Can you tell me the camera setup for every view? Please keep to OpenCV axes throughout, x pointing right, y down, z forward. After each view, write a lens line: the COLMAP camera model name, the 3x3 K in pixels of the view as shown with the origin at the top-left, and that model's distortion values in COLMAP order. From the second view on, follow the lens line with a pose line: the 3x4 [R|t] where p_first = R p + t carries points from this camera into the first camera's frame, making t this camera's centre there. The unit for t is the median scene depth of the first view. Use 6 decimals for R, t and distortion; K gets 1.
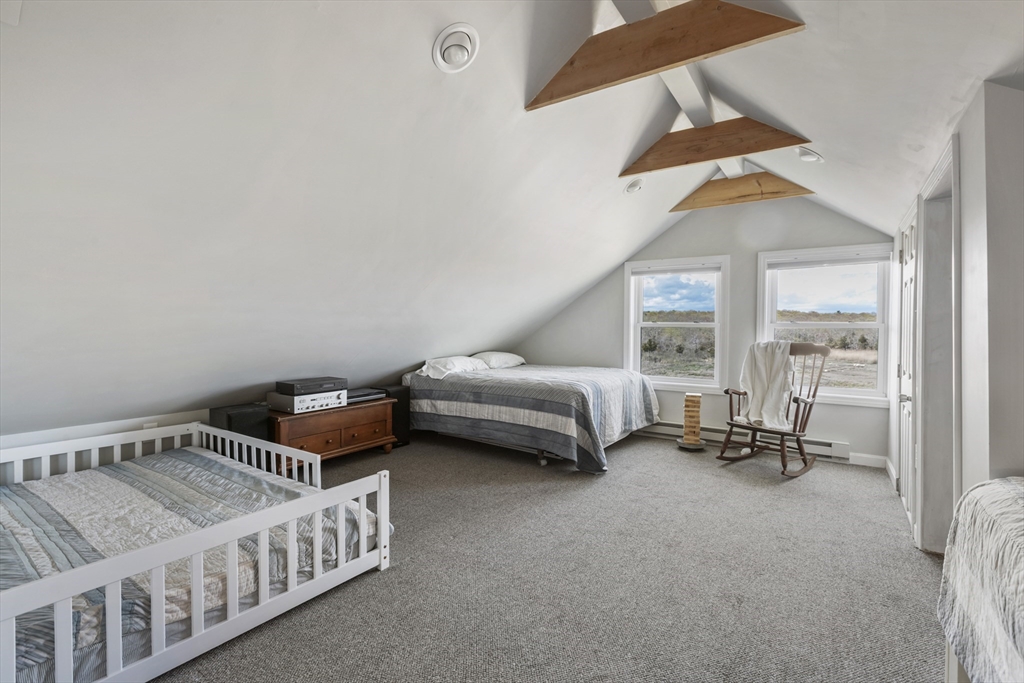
lens RADIAL K [[455.1, 0, 512.1], [0, 455.1, 336.1], [0, 0, 1]] dist [-0.002675, -0.000293]
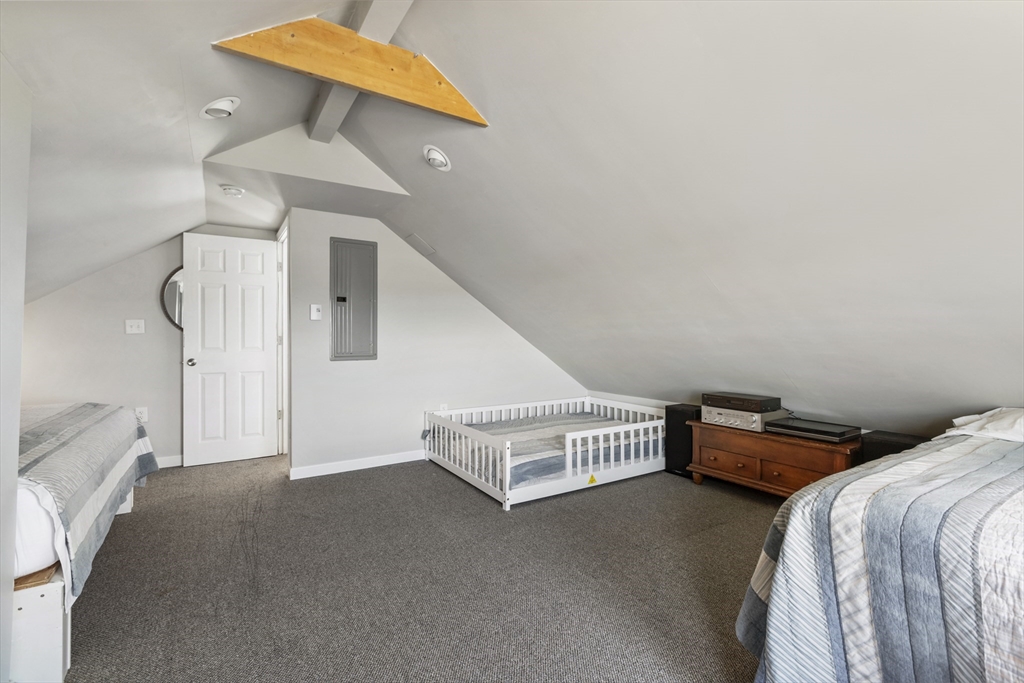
lens RADIAL K [[455.1, 0, 512.1], [0, 455.1, 336.1], [0, 0, 1]] dist [-0.002675, -0.000293]
pose [[-0.366872, -0.003902, -0.930263, 0.882502], [-0.024696, 0.999680, 0.005546, -0.026296], [0.929944, 0.025008, -0.366851, 1.321810]]
